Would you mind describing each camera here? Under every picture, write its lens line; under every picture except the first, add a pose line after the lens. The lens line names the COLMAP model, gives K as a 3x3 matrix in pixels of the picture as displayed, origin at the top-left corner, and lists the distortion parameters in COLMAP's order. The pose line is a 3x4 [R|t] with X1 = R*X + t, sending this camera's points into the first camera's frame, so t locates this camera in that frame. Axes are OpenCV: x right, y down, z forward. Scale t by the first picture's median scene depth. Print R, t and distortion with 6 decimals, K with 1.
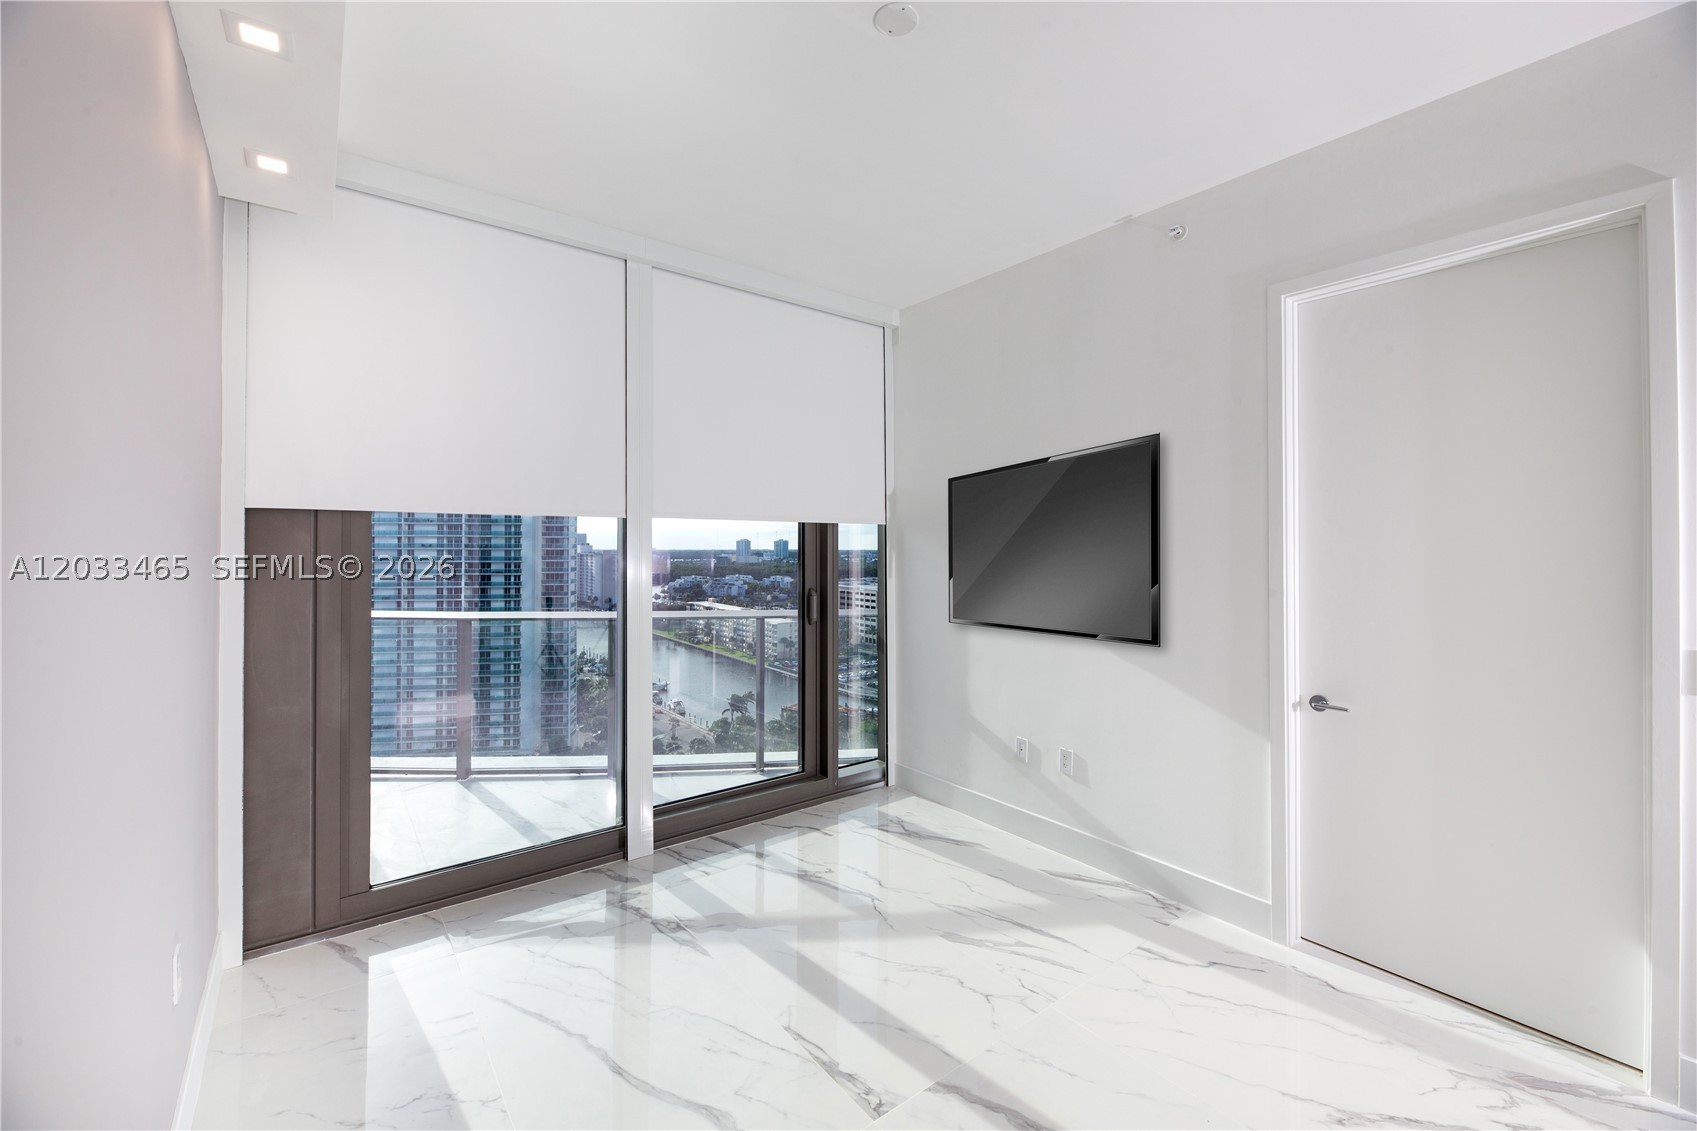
lens RADIAL K [[719.2, 0, 839.0], [0, 719.2, 550.4], [0, 0, 1]] dist [0.004035, 0.000264]
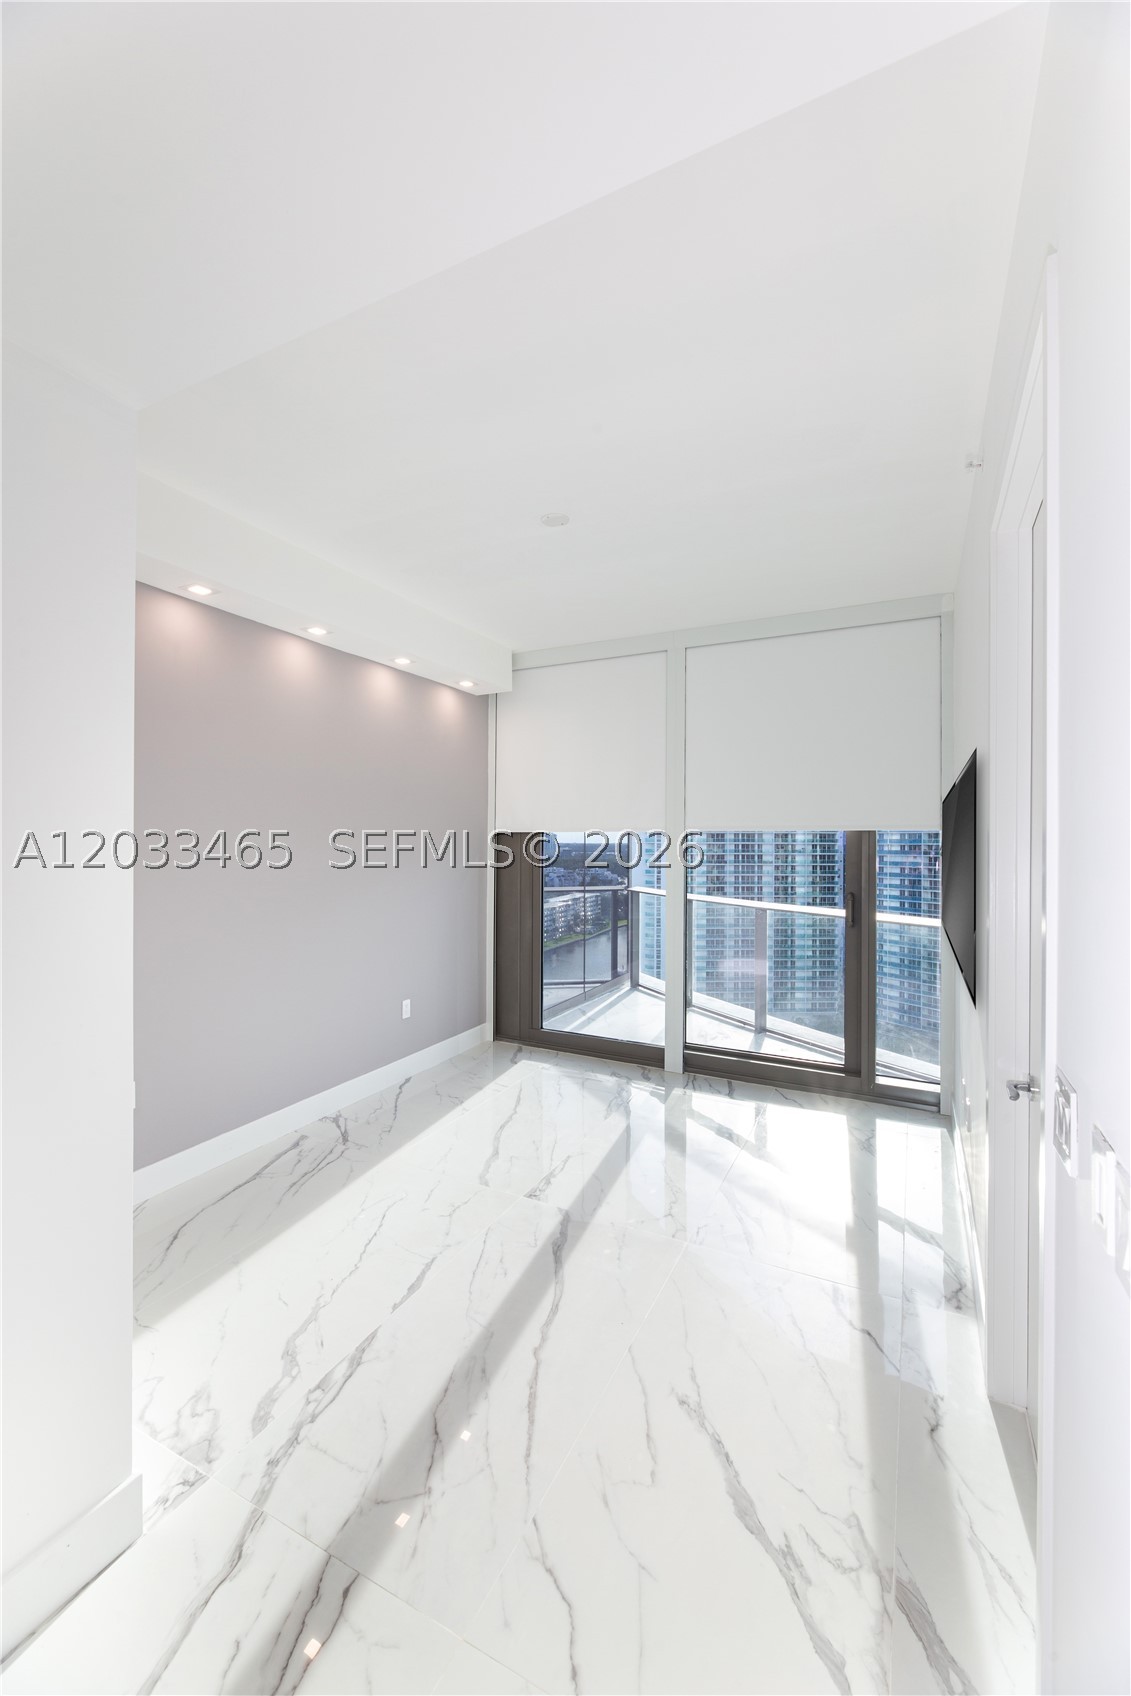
lens RADIAL K [[718.8, 0, 562.8], [0, 718.8, 852.3], [0, 0, 1]] dist [0.004035, 0.000264]
pose [[0.384162, -0.000858, -0.923265, 1.043291], [-0.011690, 0.999915, -0.005793, 0.009947], [0.923192, 0.013018, 0.384119, 0.290627]]
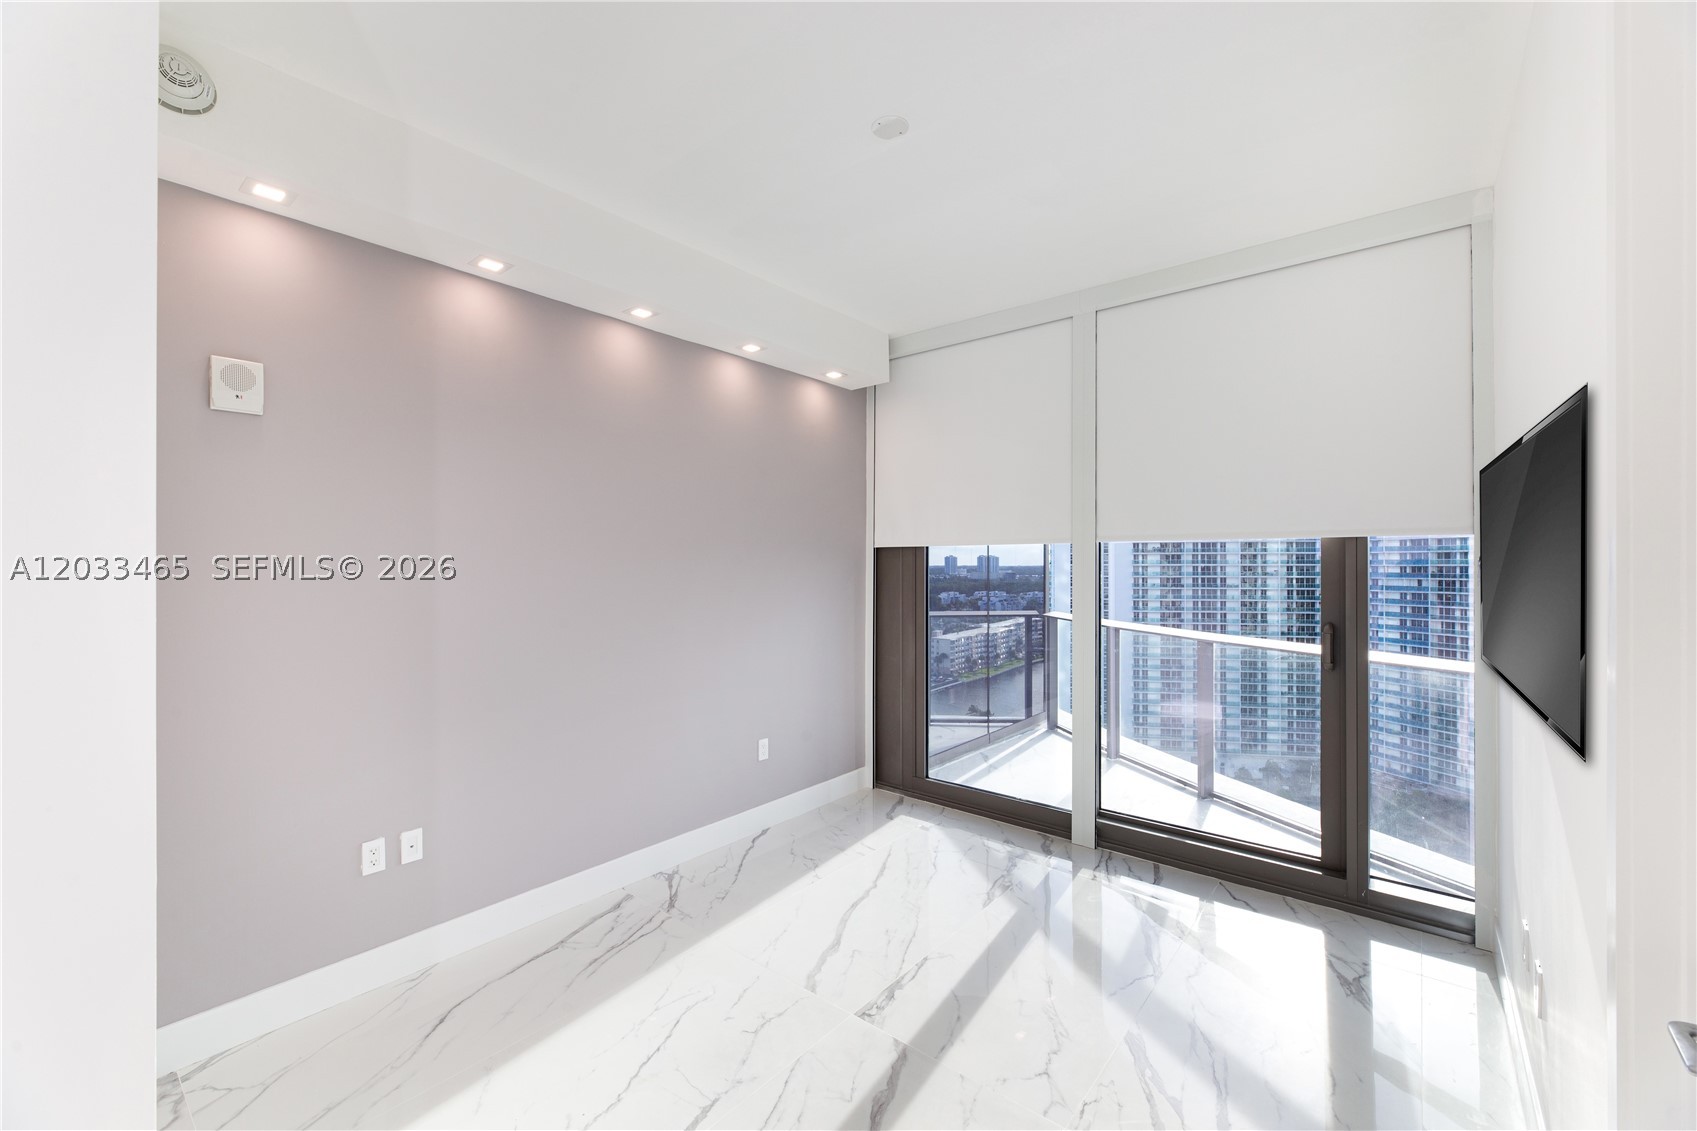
lens RADIAL K [[719.2, 0, 859.8], [0, 719.2, 569.4], [0, 0, 1]] dist [0.004035, 0.000264]
pose [[0.189371, -0.009857, -0.981856, 0.845139], [-0.012478, 0.999845, -0.012445, 0.018879], [0.981826, 0.014609, 0.189218, 0.497755]]
